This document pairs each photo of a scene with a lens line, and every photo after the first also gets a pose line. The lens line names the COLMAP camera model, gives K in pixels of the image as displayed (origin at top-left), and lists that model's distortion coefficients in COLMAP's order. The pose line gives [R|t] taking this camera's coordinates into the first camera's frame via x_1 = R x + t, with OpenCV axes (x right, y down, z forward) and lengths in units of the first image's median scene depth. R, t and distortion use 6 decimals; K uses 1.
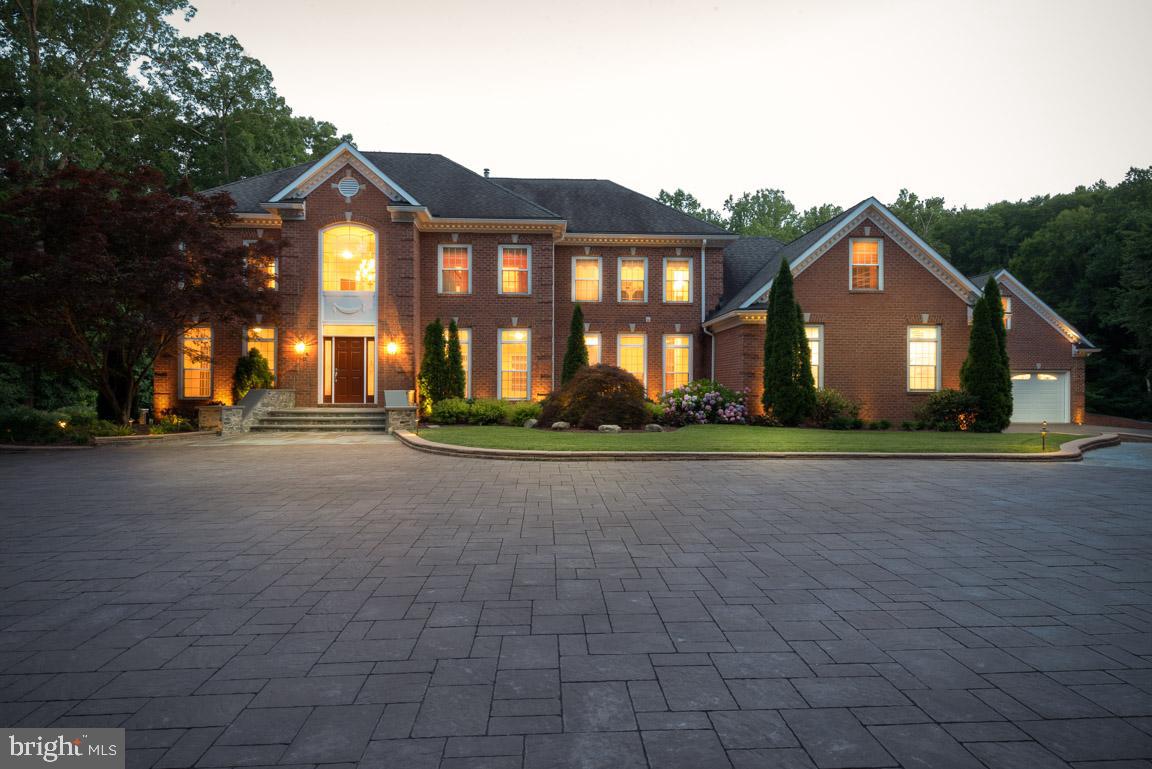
lens RADIAL K [[674.6, 0, 576.3], [0, 674.6, 381.3], [0, 0, 1]] dist [0.007628, 0.000554]
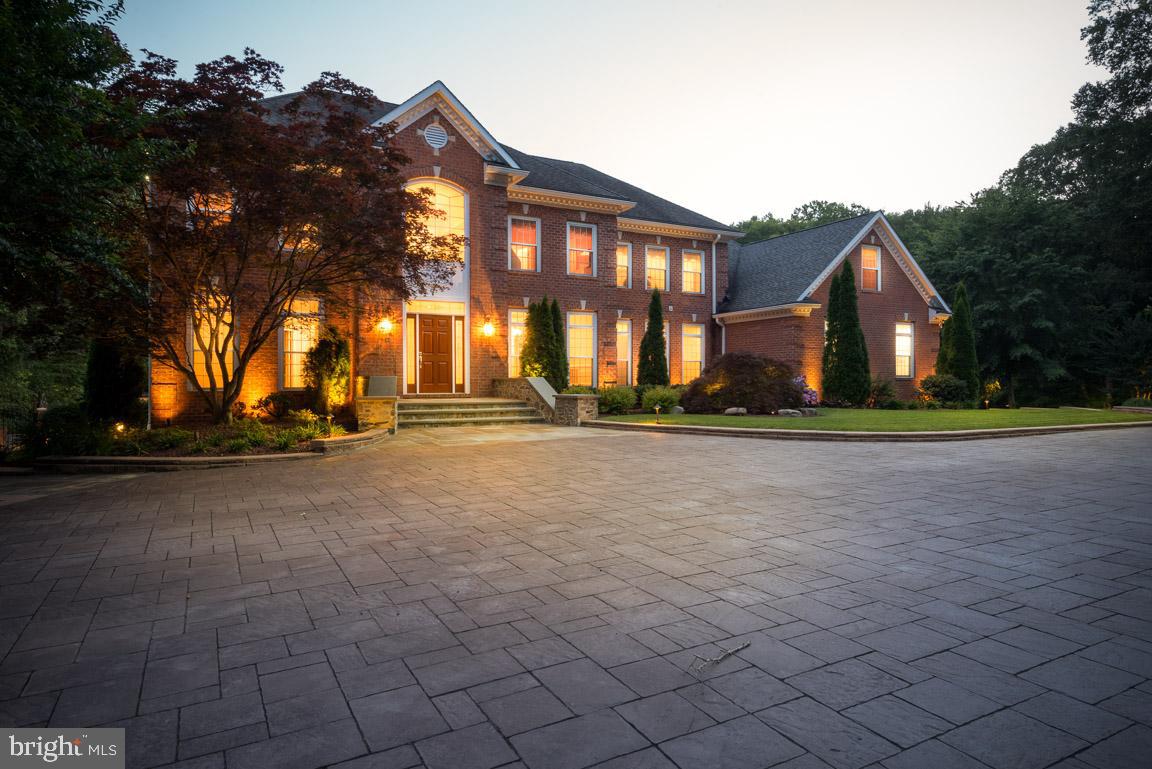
lens RADIAL K [[674.6, 0, 570.3], [0, 674.6, 380.9], [0, 0, 1]] dist [0.007628, 0.000554]
pose [[0.909322, -0.004339, 0.416071, -0.525593], [0.000473, 0.999956, 0.009393, 0.008932], [-0.416093, -0.008345, 0.909284, 0.158898]]
